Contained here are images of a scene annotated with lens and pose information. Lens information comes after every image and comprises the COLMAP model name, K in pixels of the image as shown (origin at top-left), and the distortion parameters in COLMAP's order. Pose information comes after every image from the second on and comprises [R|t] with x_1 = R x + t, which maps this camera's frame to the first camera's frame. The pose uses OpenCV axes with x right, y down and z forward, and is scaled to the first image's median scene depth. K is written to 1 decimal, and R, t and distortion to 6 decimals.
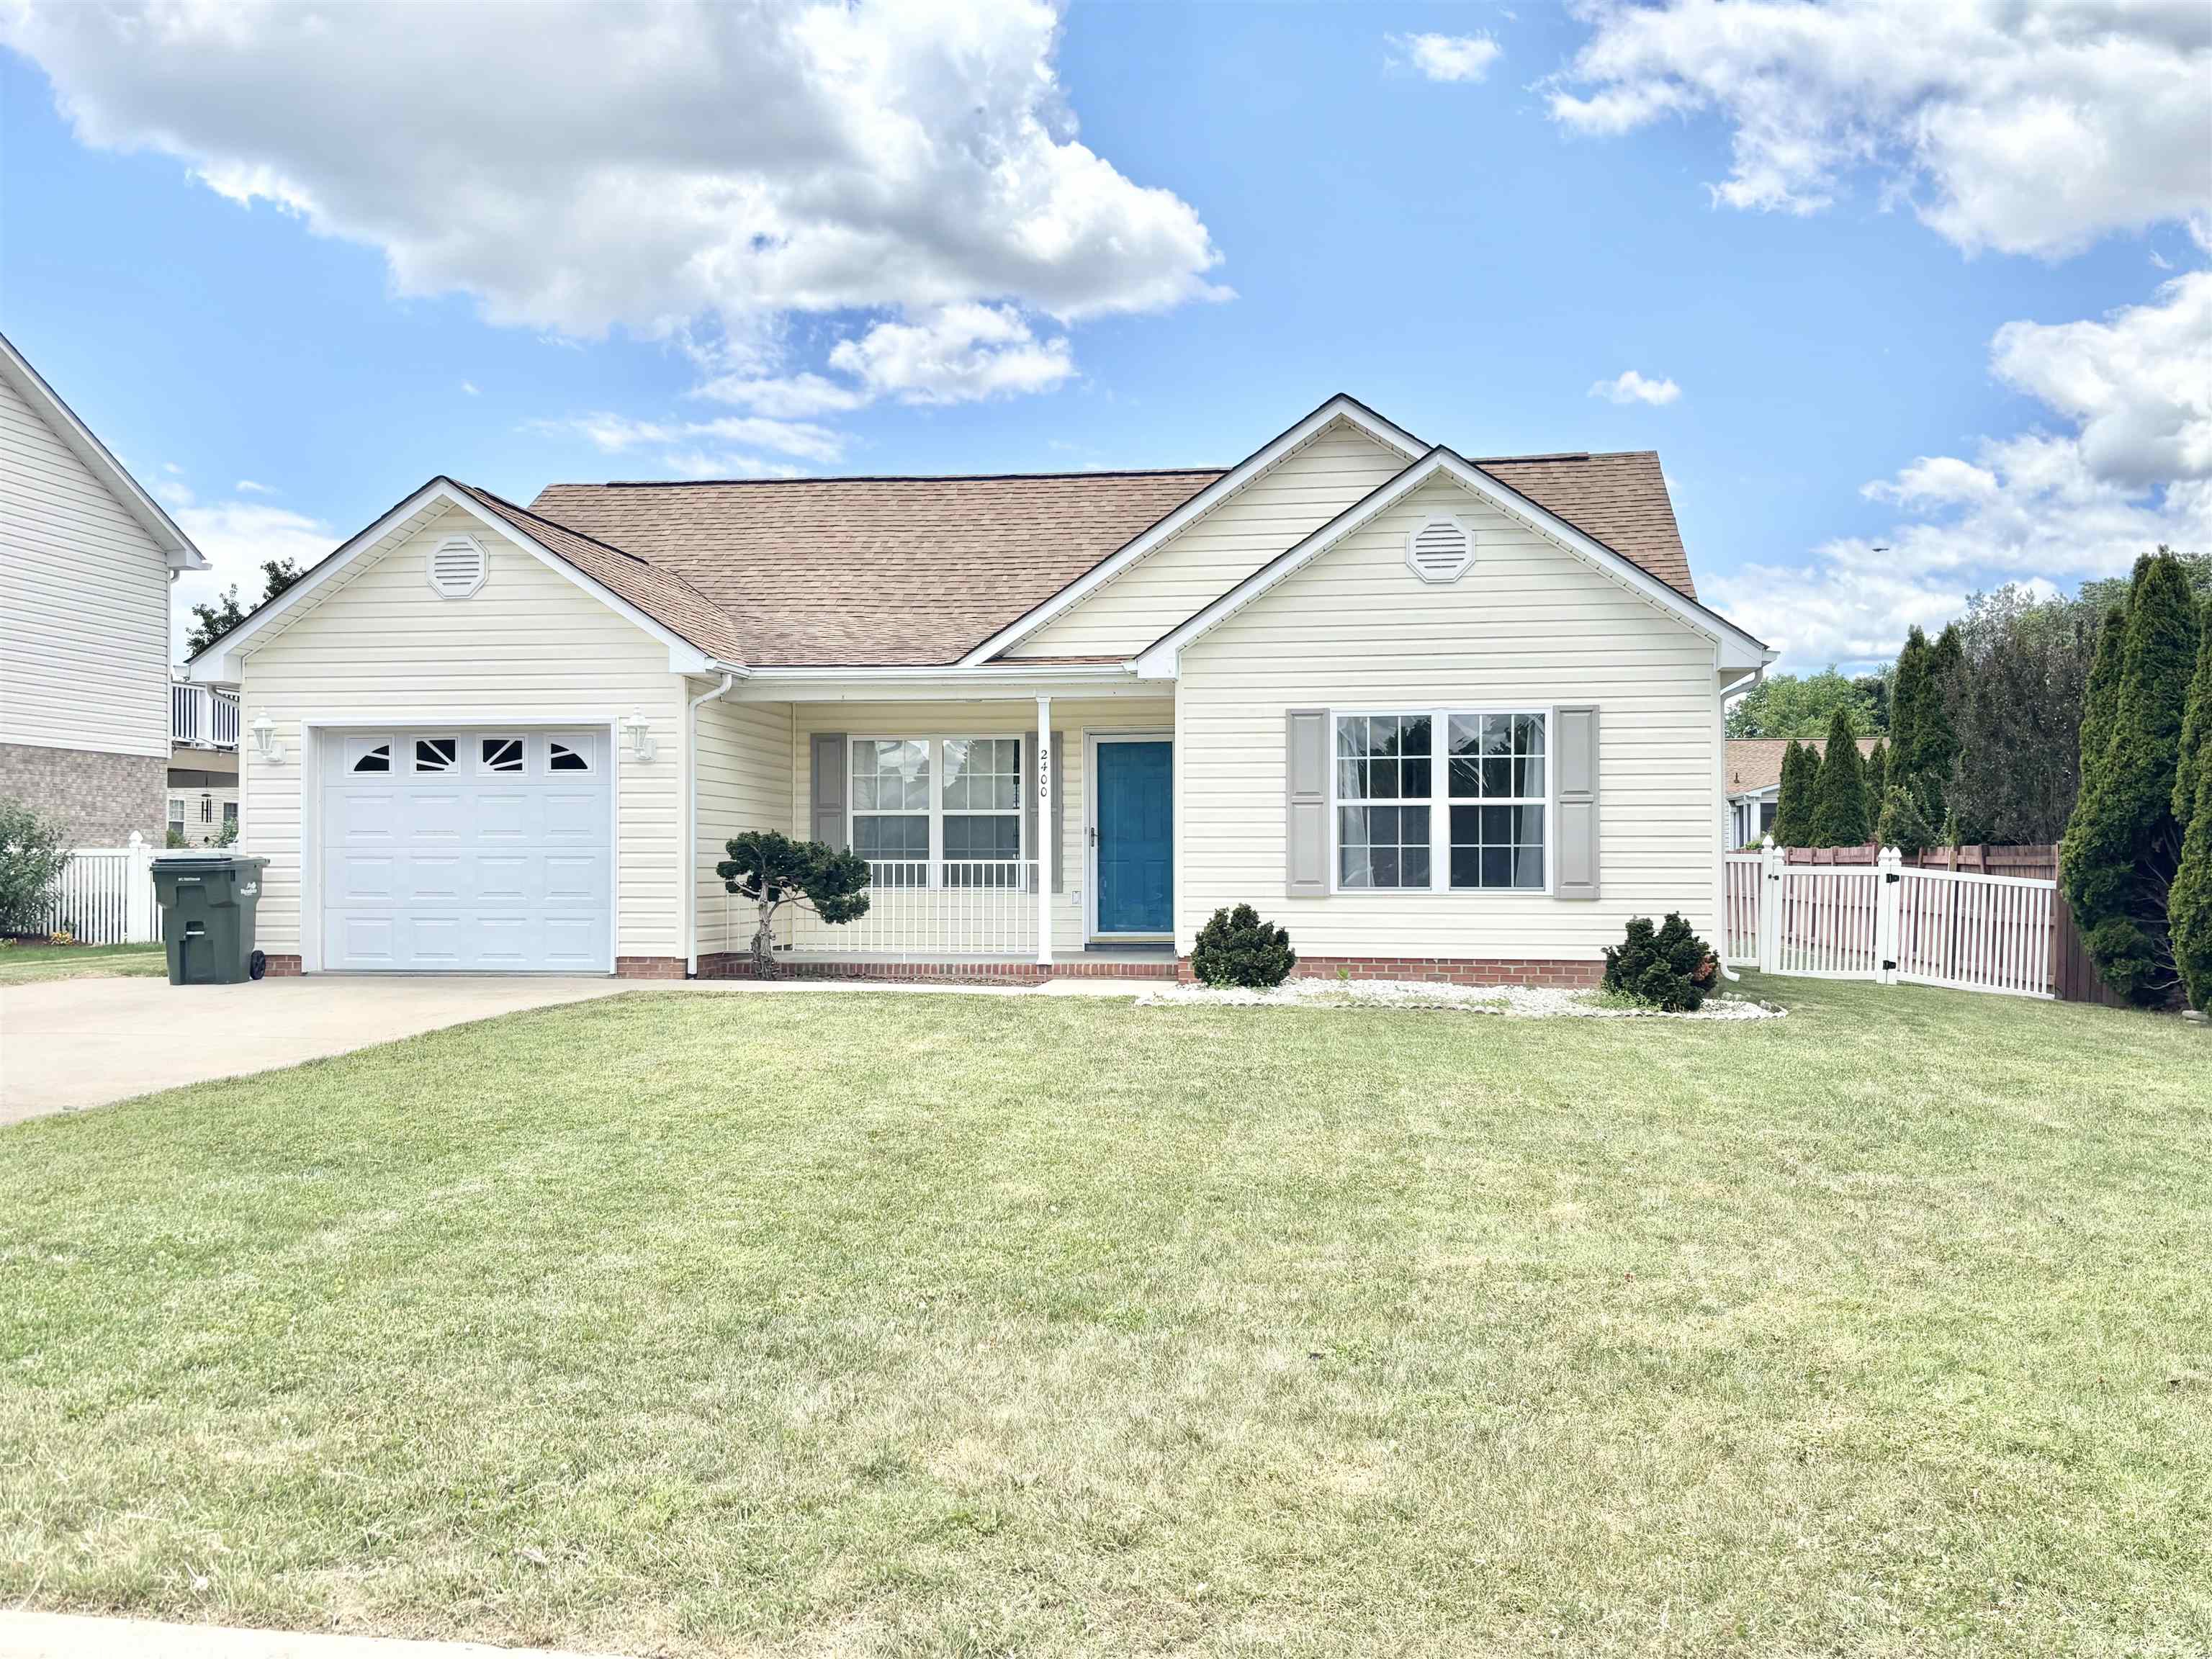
lens RADIAL K [[2019.7, 0, 1115.0], [0, 2019.7, 834.2], [0, 0, 1]] dist [0.103495, 0.000000]
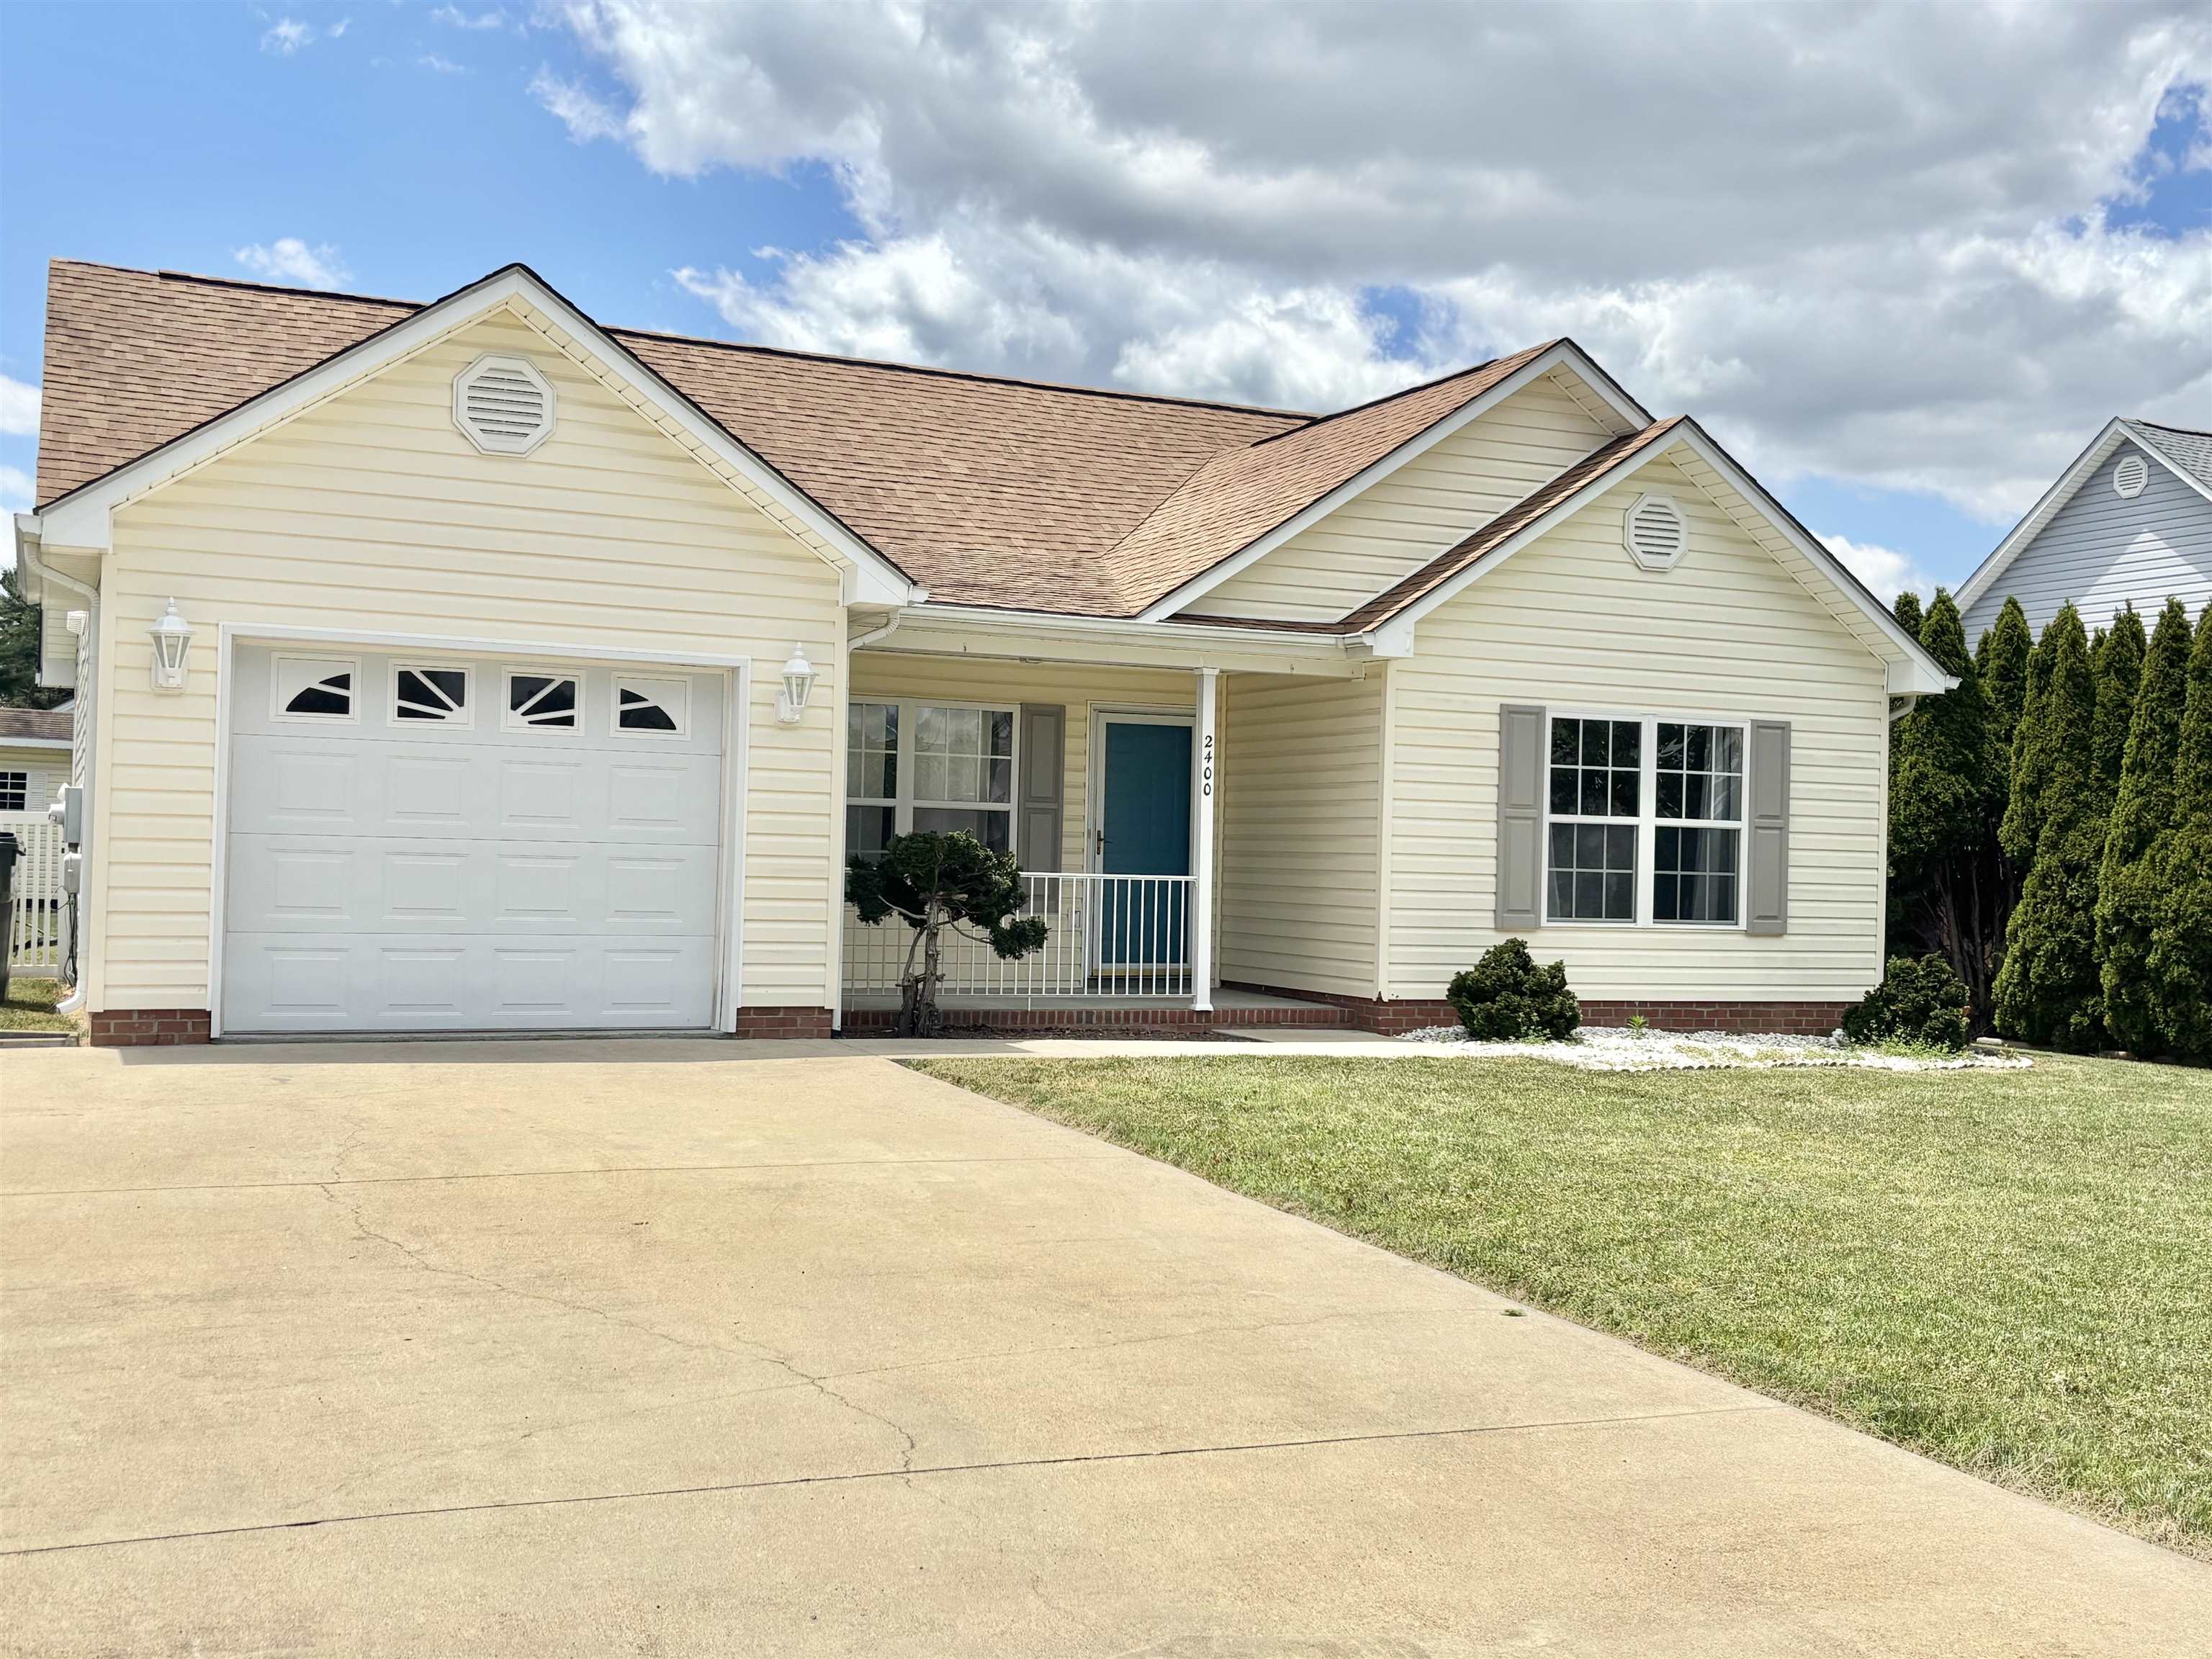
lens RADIAL K [[2263.7, 0, 1093.8], [0, 2263.7, 810.2], [0, 0, 1]] dist [0.122393, 0.000000]
pose [[0.846306, 0.034778, 0.531560, -0.556291], [-0.035595, 0.999328, -0.008712, -0.003790], [-0.531506, -0.011548, 0.846976, 0.289731]]
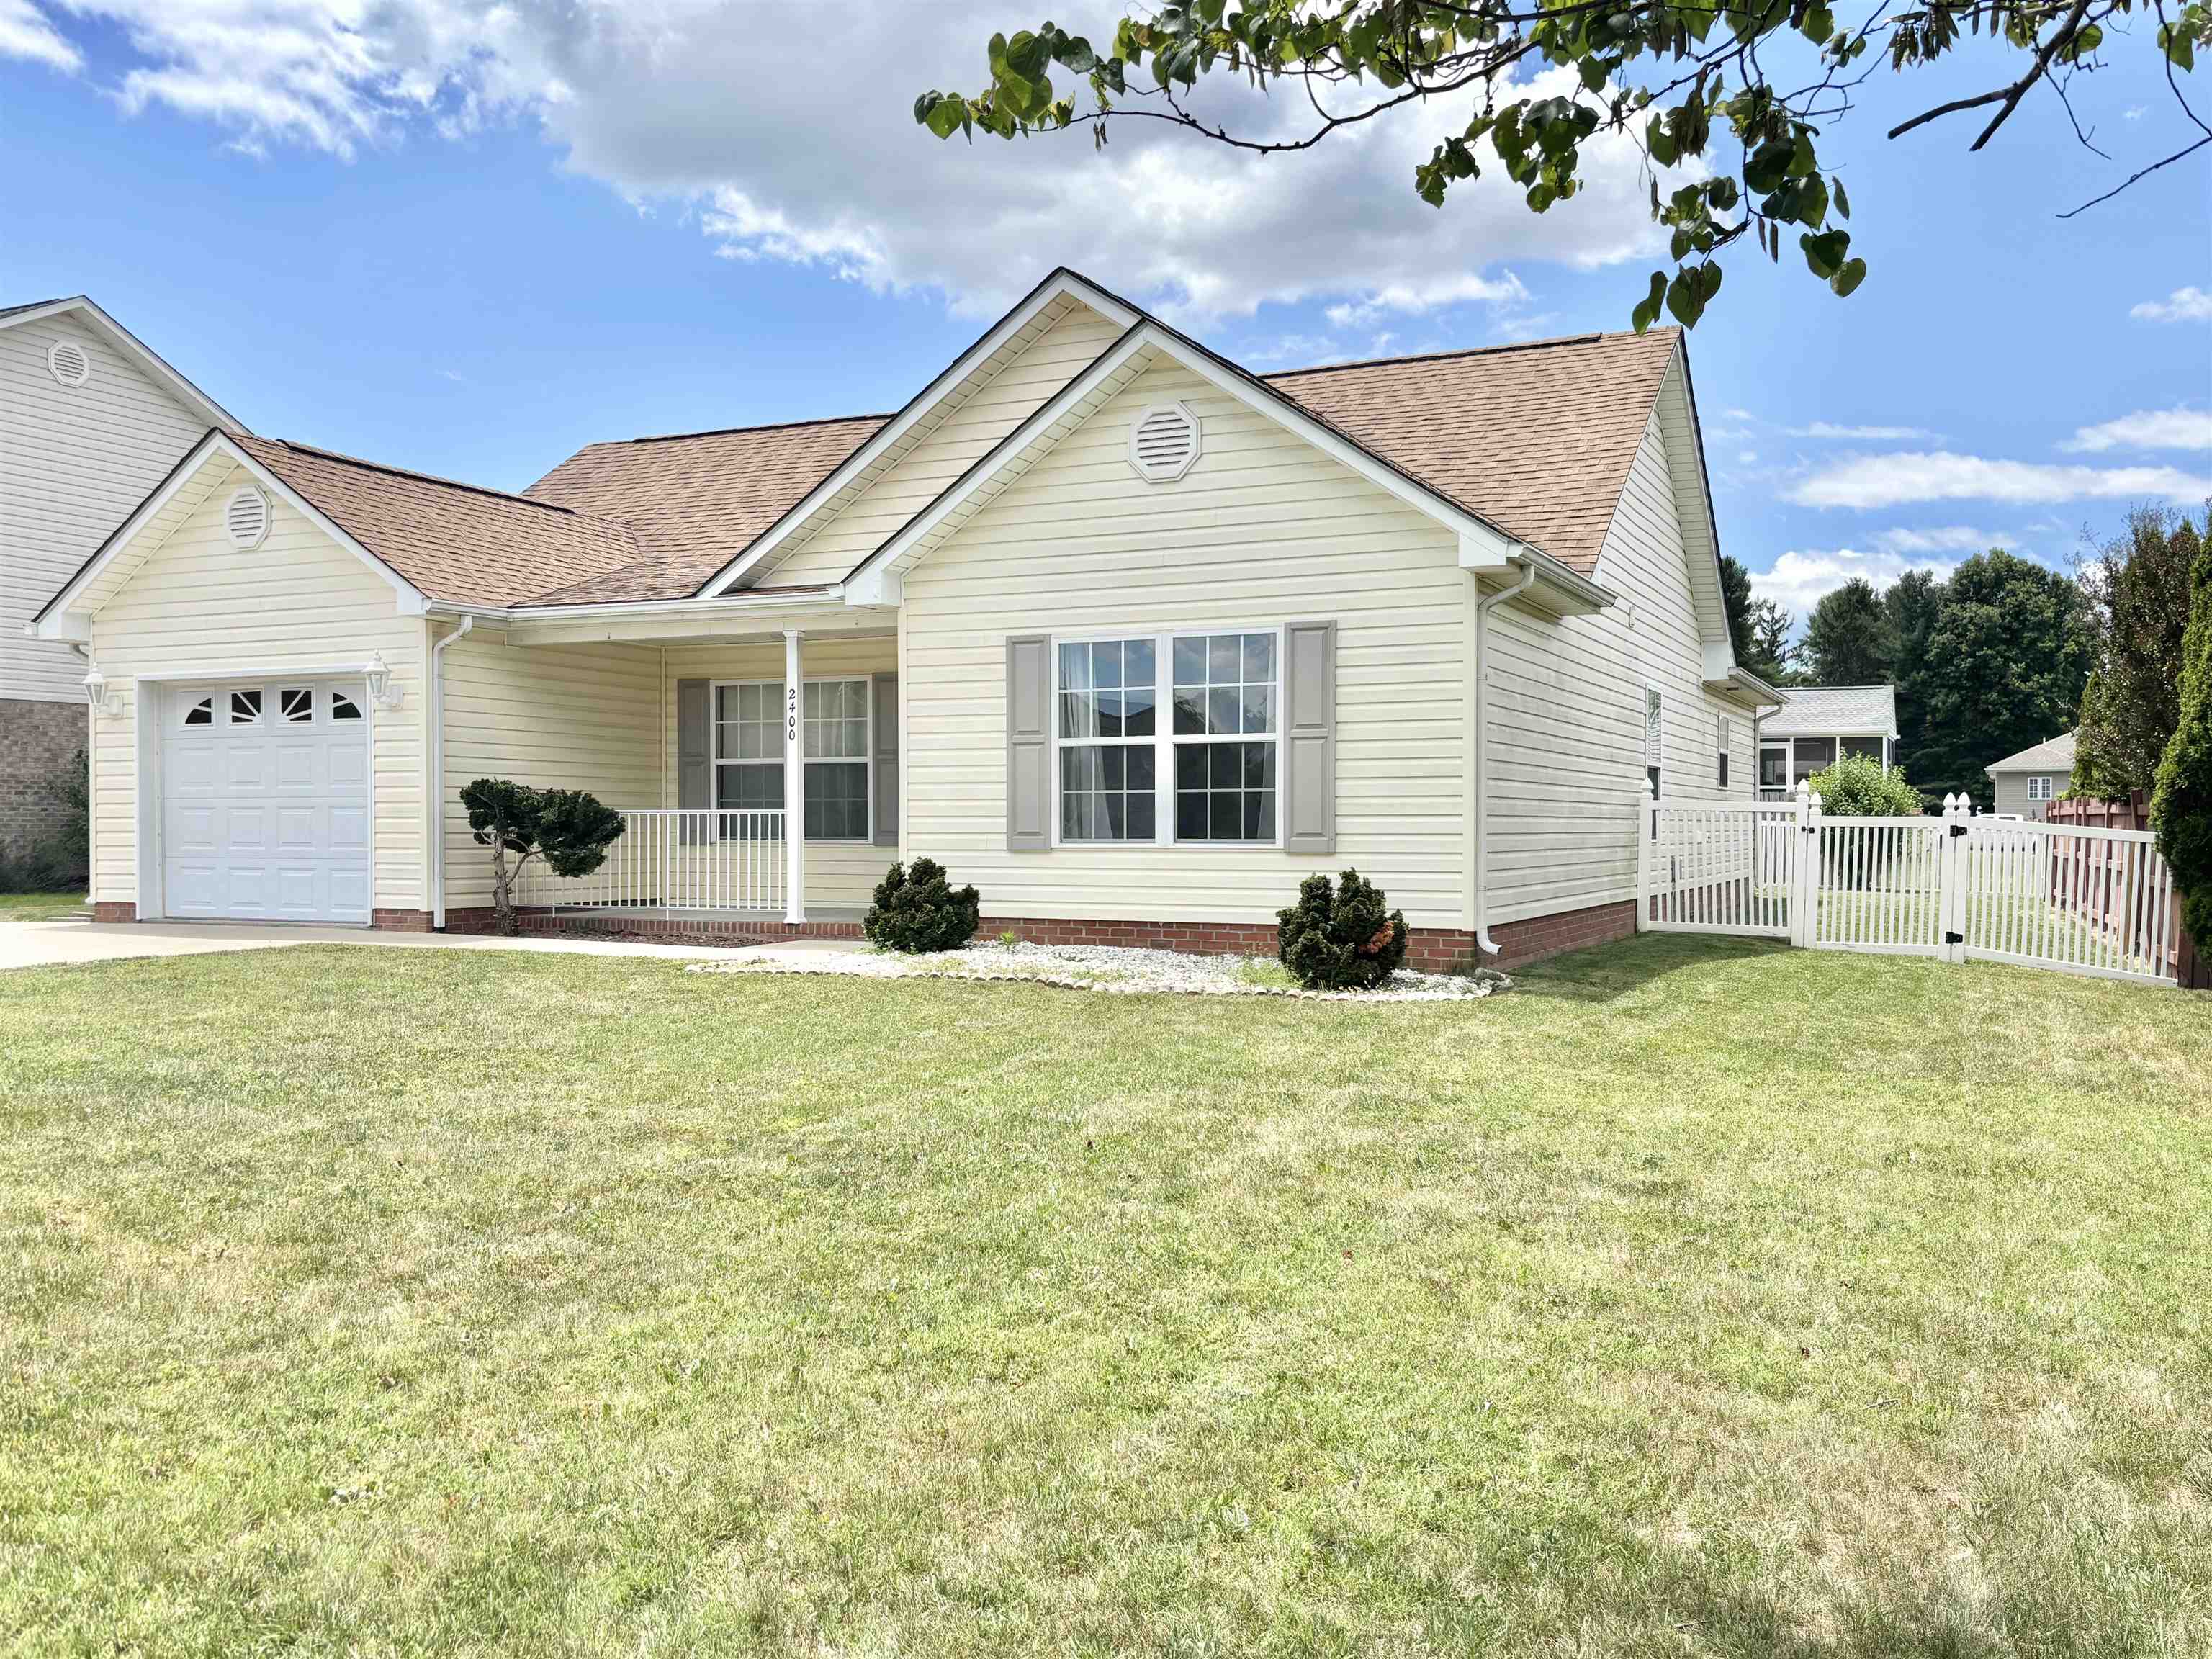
lens RADIAL K [[1951.1, 0, 1098.2], [0, 1951.1, 844.3], [0, 0, 1]] dist [0.060904, -0.007148]
pose [[0.953682, 0.002485, -0.300806, 0.376670], [0.005159, 0.999684, 0.024616, 0.007763], [0.300772, -0.025027, 0.953368, 0.201129]]
